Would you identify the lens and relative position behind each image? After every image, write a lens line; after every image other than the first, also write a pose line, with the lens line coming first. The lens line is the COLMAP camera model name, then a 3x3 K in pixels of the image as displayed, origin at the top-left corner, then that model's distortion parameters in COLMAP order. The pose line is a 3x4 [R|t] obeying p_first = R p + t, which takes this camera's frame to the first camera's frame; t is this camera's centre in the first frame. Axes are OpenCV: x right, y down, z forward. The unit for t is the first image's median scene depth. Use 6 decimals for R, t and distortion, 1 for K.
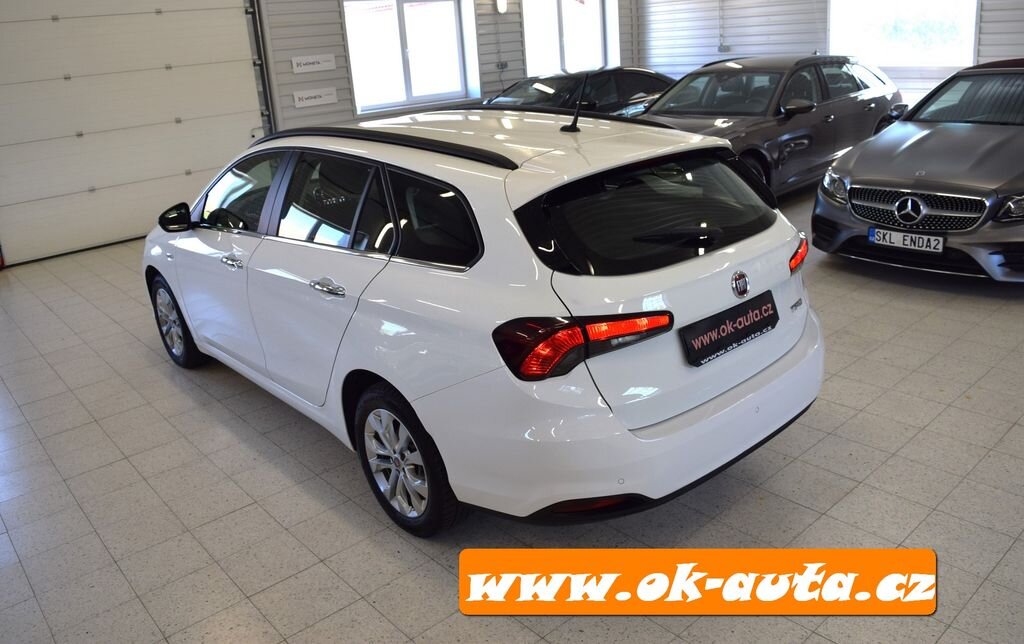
lens RADIAL K [[791.1, 0, 510.3], [0, 791.1, 305.1], [0, 0, 1]] dist [-0.081058, 0.003961]
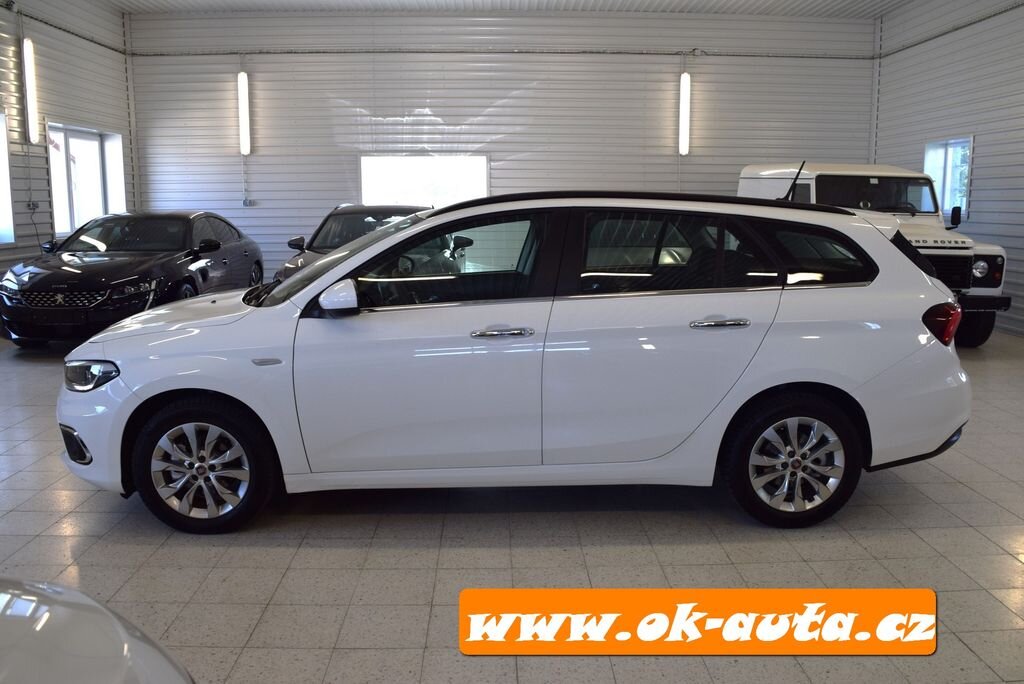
lens RADIAL K [[823.6, 0, 512.0], [0, 823.6, 342.0], [0, 0, 1]] dist [-0.089320, 0.012355]
pose [[0.639694, -0.052318, 0.766847, -1.258402], [0.197962, 0.975238, -0.098603, 0.057012], [-0.742699, 0.214882, 0.634211, 0.489406]]
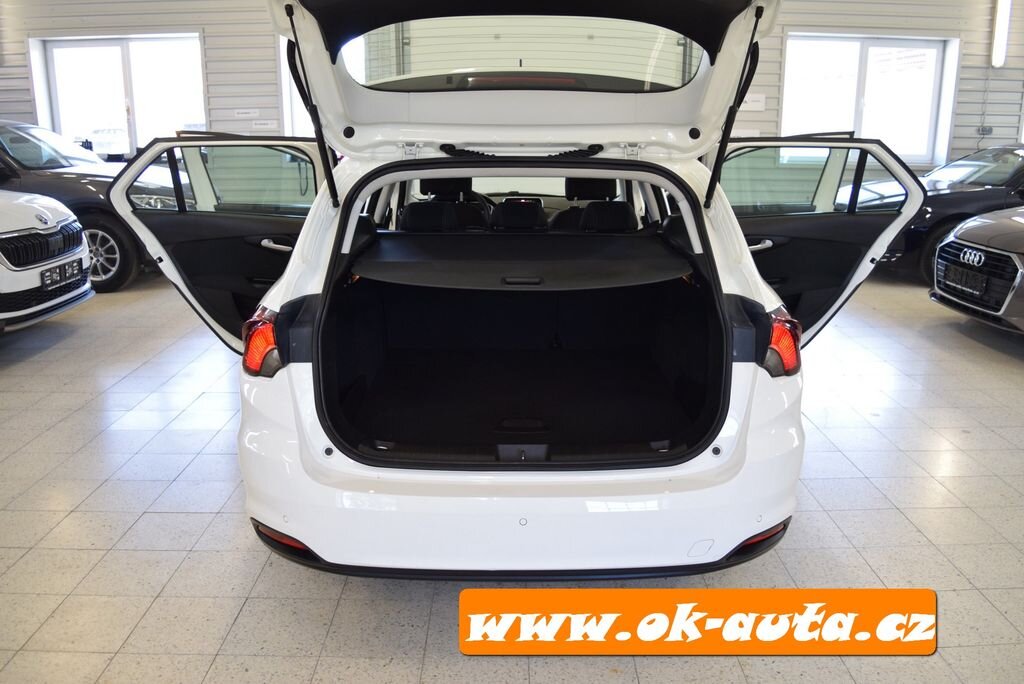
lens RADIAL K [[807.4, 0, 512.0], [0, 807.4, 342.0], [0, 0, 1]] dist [-0.080397, 0.002804]
pose [[0.758158, 0.243781, -0.604786, 0.605431], [-0.261178, 0.963367, 0.060908, -0.056330], [0.597480, 0.111779, 0.794055, 0.336015]]
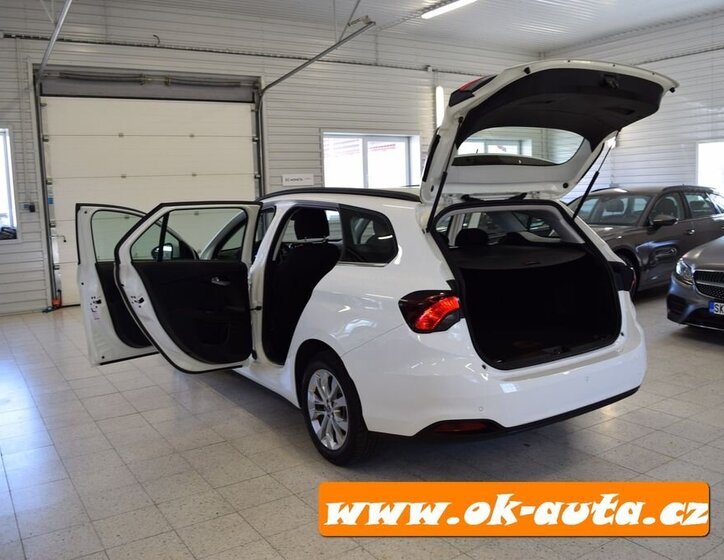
lens RADIAL K [[650.3, 0, 362.0], [0, 650.3, 280.0], [0, 0, 1]] dist [-0.087108, 0.009251]
pose [[0.989565, 0.058210, -0.131806, 0.052294], [-0.081525, 0.980454, -0.179066, 0.168058], [0.118806, 0.187943, 0.974968, -0.158491]]
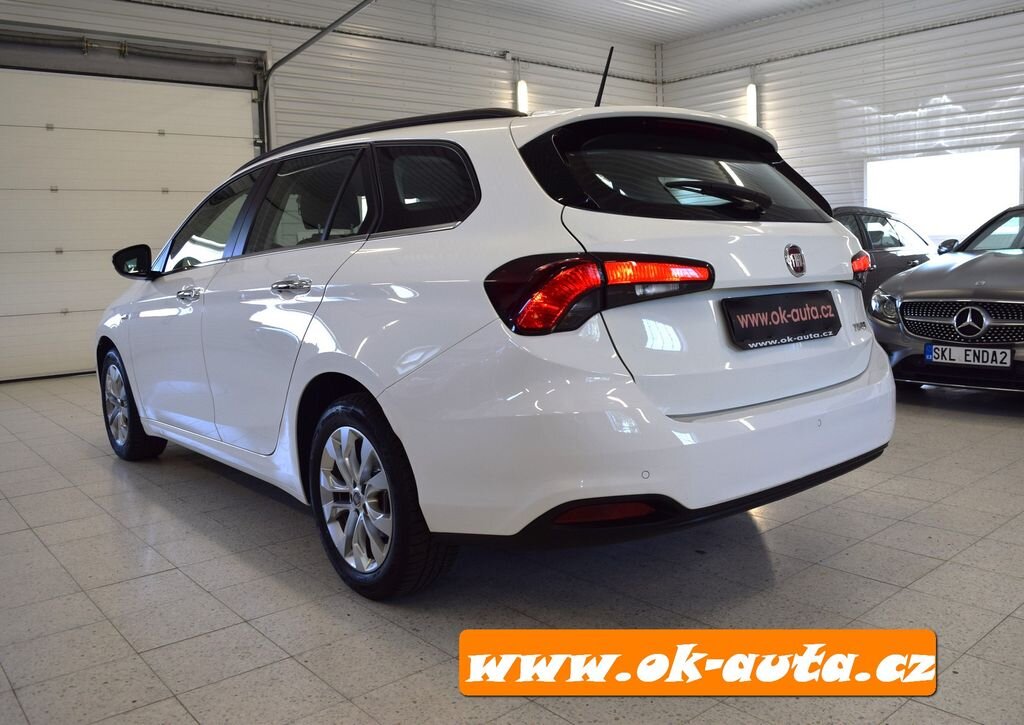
lens RADIAL K [[842.0, 0, 538.6], [0, 842.0, 365.1], [0, 0, 1]] dist [-0.087509, 0.015540]
pose [[0.998946, 0.044462, 0.011427, 0.019511], [-0.041355, 0.979636, -0.196476, 0.214863], [-0.019930, 0.195796, 0.980442, 0.151877]]
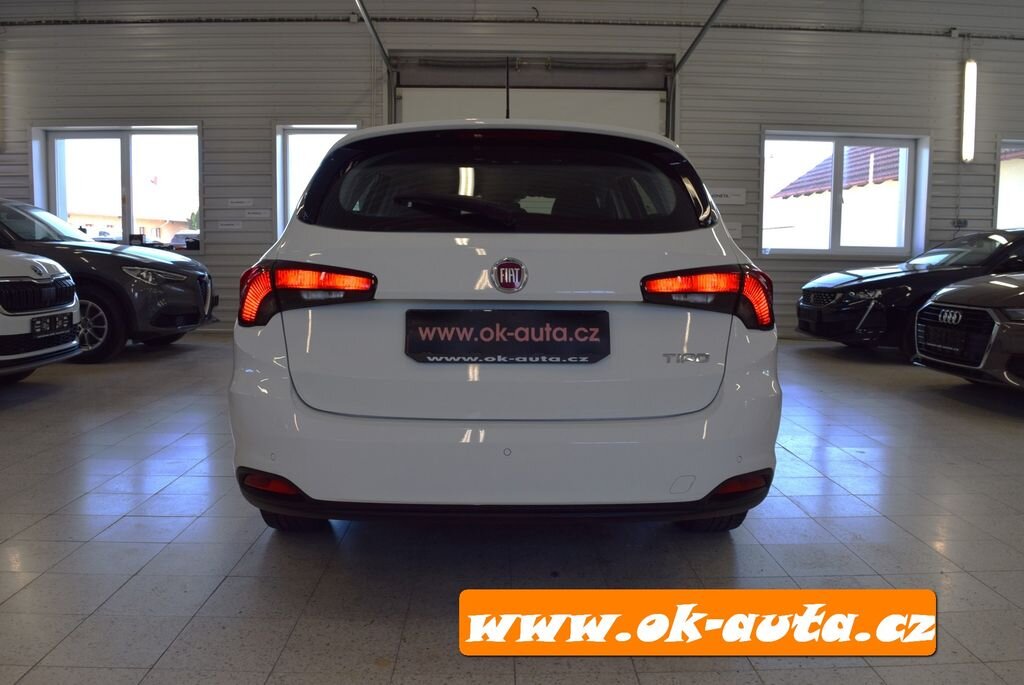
lens RADIAL K [[823.6, 0, 512.0], [0, 823.6, 342.5], [0, 0, 1]] dist [-0.089320, 0.012355]
pose [[0.766595, 0.151612, -0.623975, 0.663139], [-0.265711, 0.959527, -0.093300, 0.090698], [0.584576, 0.237321, 0.775854, 0.330407]]
